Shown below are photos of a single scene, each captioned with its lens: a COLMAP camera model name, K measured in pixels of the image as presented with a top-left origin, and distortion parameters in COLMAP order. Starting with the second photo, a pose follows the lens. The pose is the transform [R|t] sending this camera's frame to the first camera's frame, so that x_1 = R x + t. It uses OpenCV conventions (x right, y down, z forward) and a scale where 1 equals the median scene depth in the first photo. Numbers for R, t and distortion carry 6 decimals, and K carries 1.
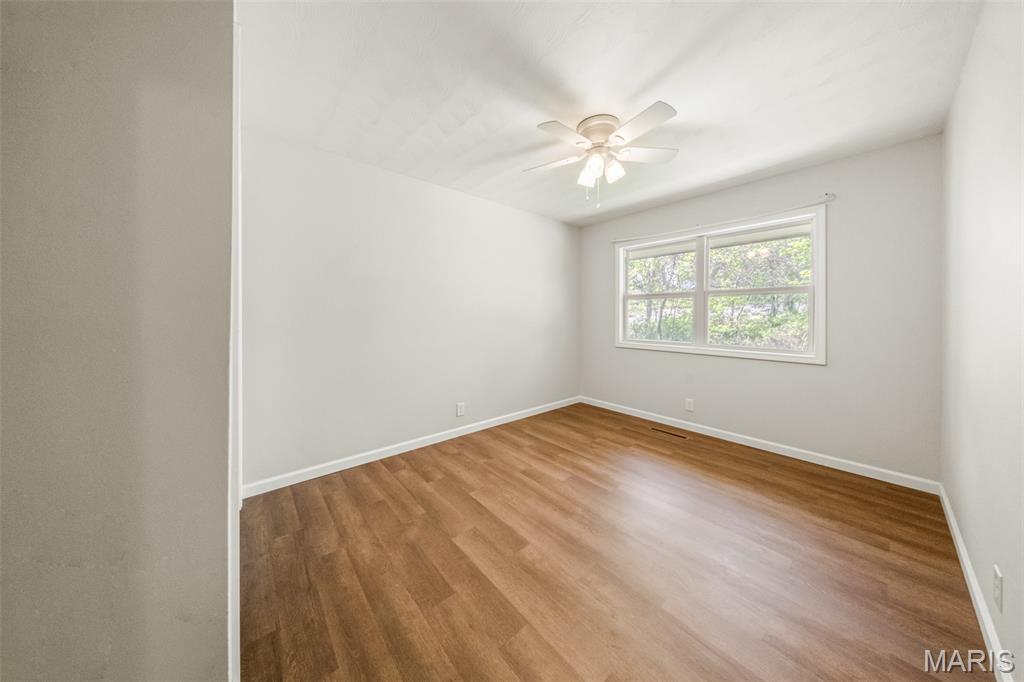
lens RADIAL K [[311.2, 0, 514.3], [0, 311.2, 327.1], [0, 0, 1]] dist [0.000995, -0.000069]
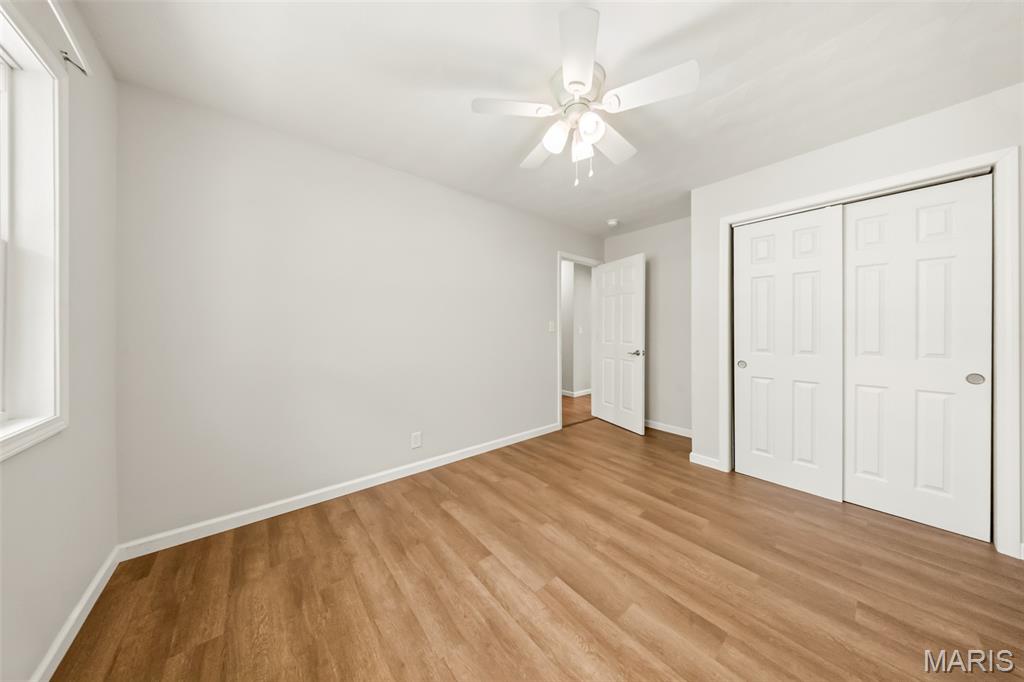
lens RADIAL K [[311.2, 0, 514.3], [0, 311.2, 327.1], [0, 0, 1]] dist [0.000995, -0.000069]
pose [[-0.999990, -0.000872, 0.004478, 0.445284], [-0.000767, 0.999723, 0.023542, -0.045216], [-0.004497, 0.023538, -0.999713, 1.864651]]
